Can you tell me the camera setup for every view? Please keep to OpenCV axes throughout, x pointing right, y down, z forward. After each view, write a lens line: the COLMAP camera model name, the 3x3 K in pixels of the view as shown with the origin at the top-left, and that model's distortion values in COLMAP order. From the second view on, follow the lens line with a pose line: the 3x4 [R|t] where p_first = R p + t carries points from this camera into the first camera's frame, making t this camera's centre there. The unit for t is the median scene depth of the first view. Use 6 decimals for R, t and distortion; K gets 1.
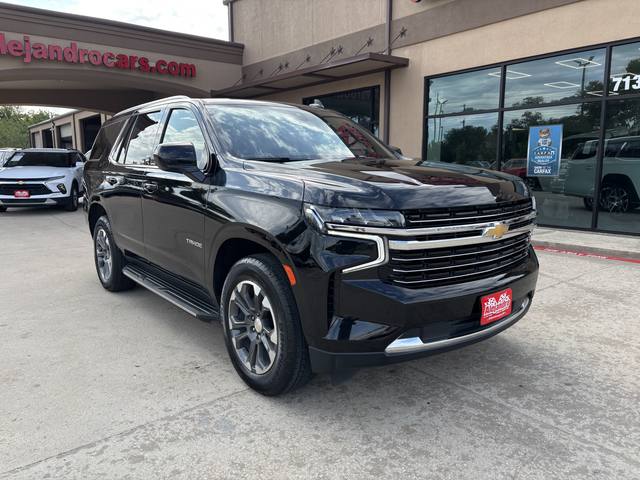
lens RADIAL K [[487.1, 0, 322.9], [0, 487.1, 236.8], [0, 0, 1]] dist [0.060346, -0.064167]
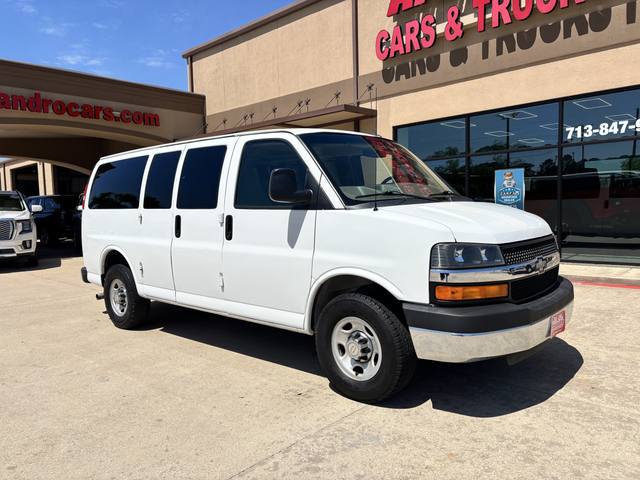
lens RADIAL K [[487.1, 0, 319.4], [0, 487.1, 239.0], [0, 0, 1]] dist [0.060346, -0.064167]
pose [[0.990589, -0.030753, 0.133368, -0.130058], [0.042226, 0.995565, -0.084064, 0.008172], [-0.130192, 0.088905, 0.987495, -0.033805]]
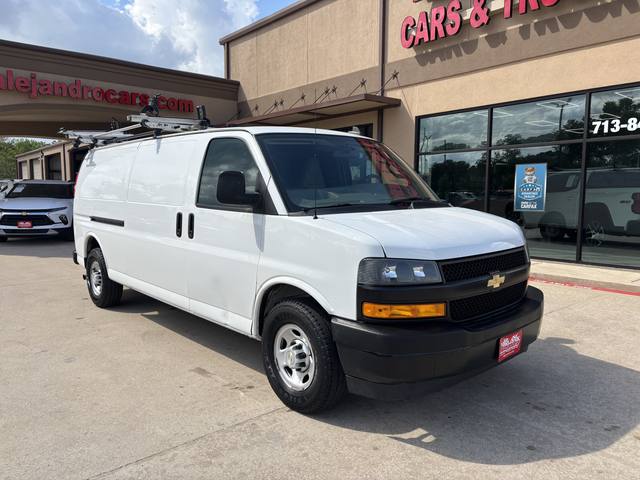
lens RADIAL K [[487.1, 0, 316.0], [0, 487.1, 240.3], [0, 0, 1]] dist [0.060346, -0.064167]
pose [[0.999731, 0.003937, 0.022855, -0.038704], [-0.002750, 0.998655, -0.051769, -0.003585], [-0.023028, 0.051692, 0.998398, -0.048046]]
